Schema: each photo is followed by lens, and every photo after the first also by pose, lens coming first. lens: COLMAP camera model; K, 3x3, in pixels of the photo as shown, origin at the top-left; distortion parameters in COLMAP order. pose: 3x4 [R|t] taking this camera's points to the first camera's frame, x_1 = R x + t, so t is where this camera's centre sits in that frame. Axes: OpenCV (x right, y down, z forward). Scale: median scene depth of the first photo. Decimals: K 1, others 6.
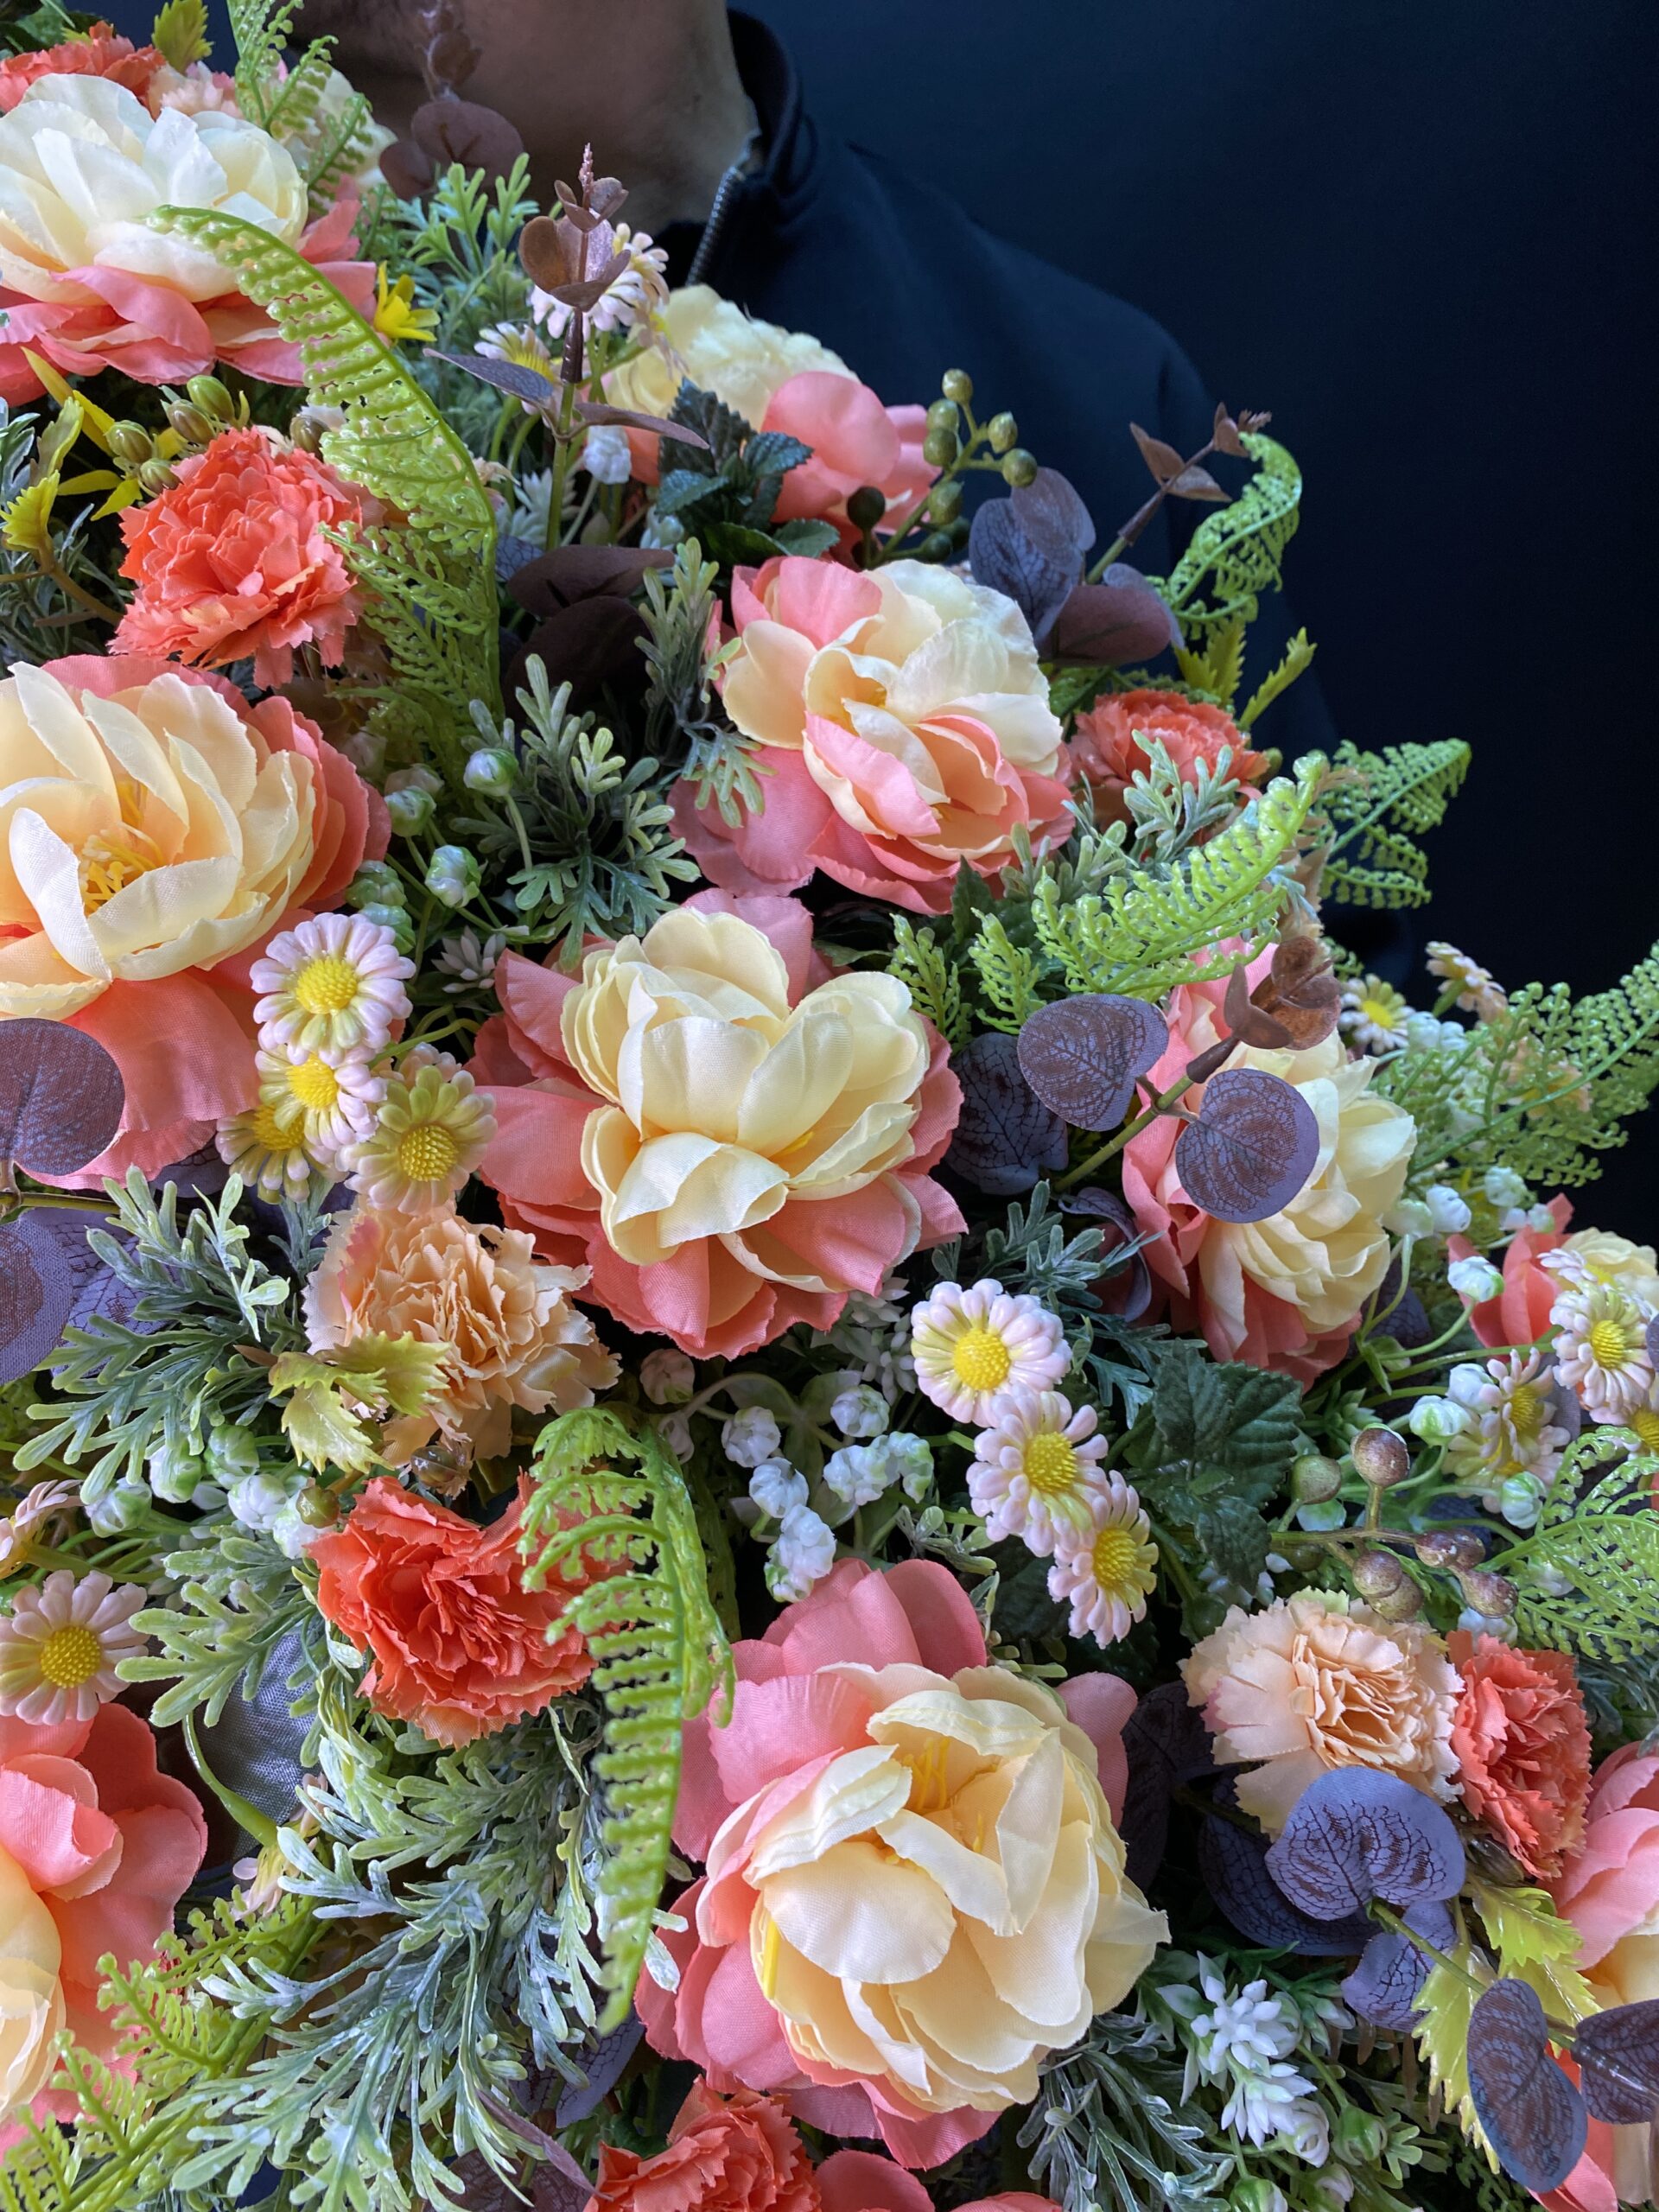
lens RADIAL K [[1672.2, 0, 843.9], [0, 1672.2, 1118.4], [0, 0, 1]] dist [-0.003273, -0.011705]
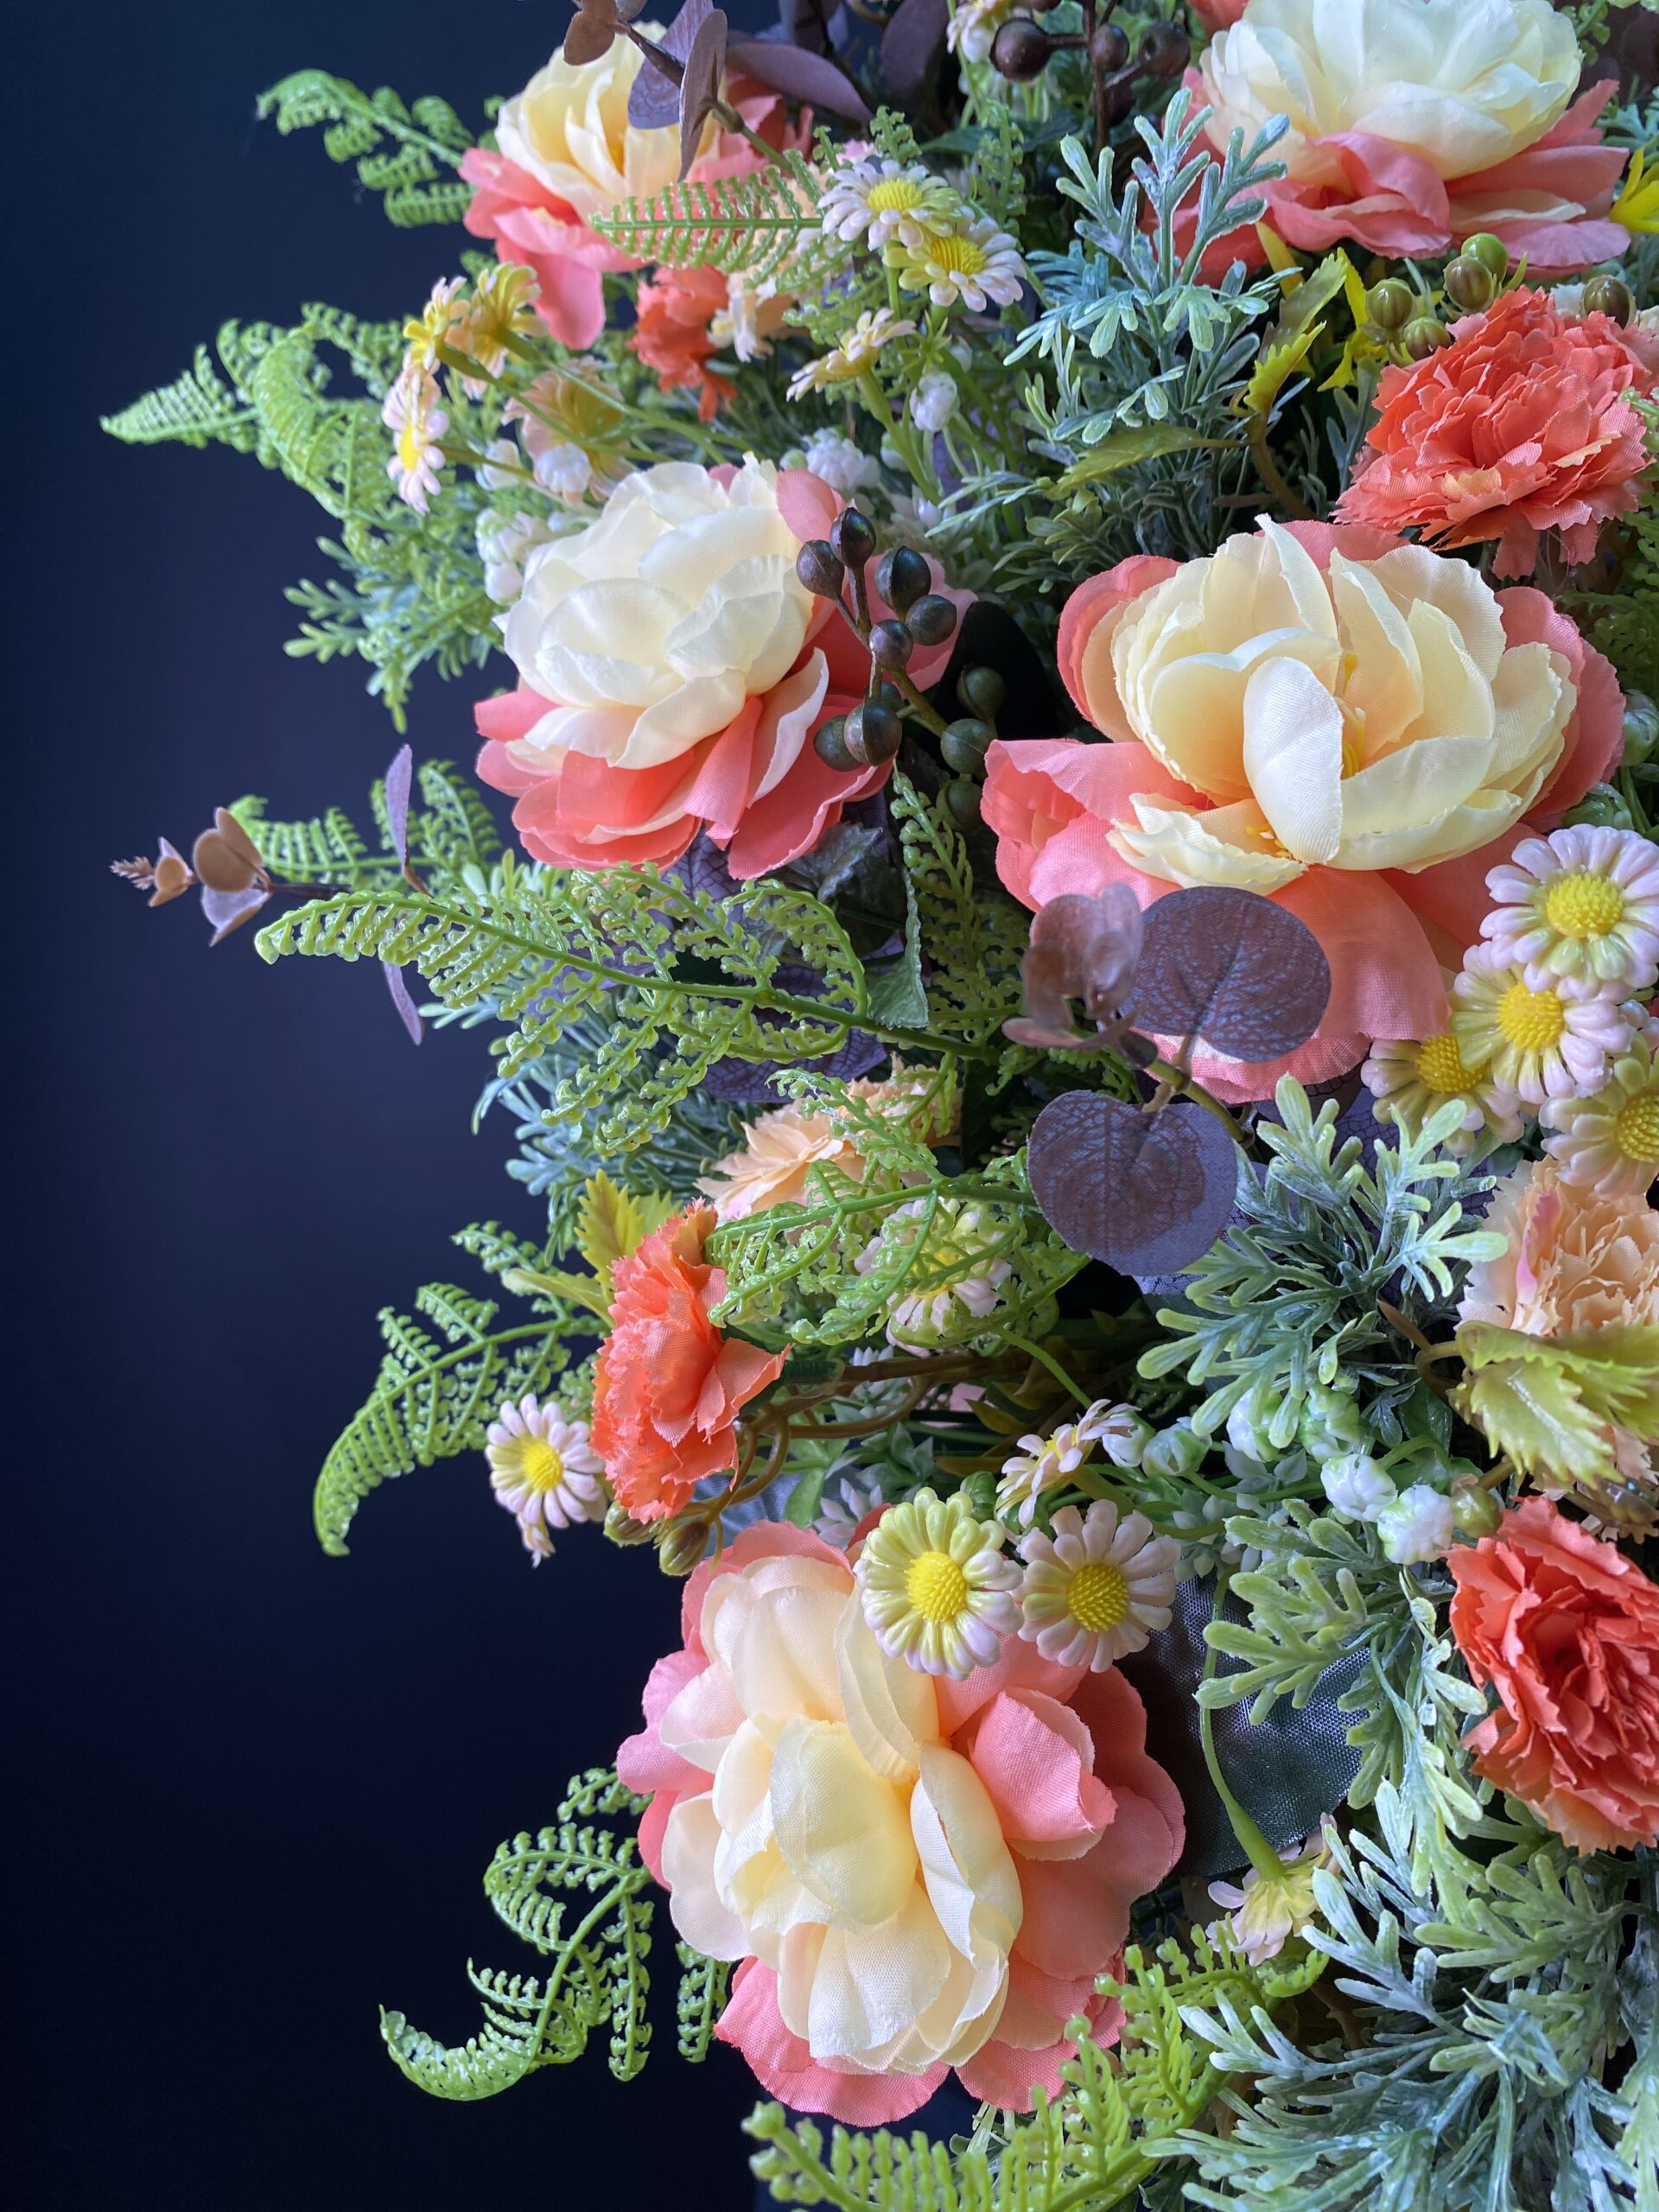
lens RADIAL K [[1672.2, 0, 843.9], [0, 1672.2, 1118.4], [0, 0, 1]] dist [-0.003273, -0.011705]
pose [[0.904919, 0.192917, -0.379349, -0.274820], [-0.207390, 0.978254, 0.002771, 0.089230], [0.371634, 0.076166, 0.925250, 0.086754]]
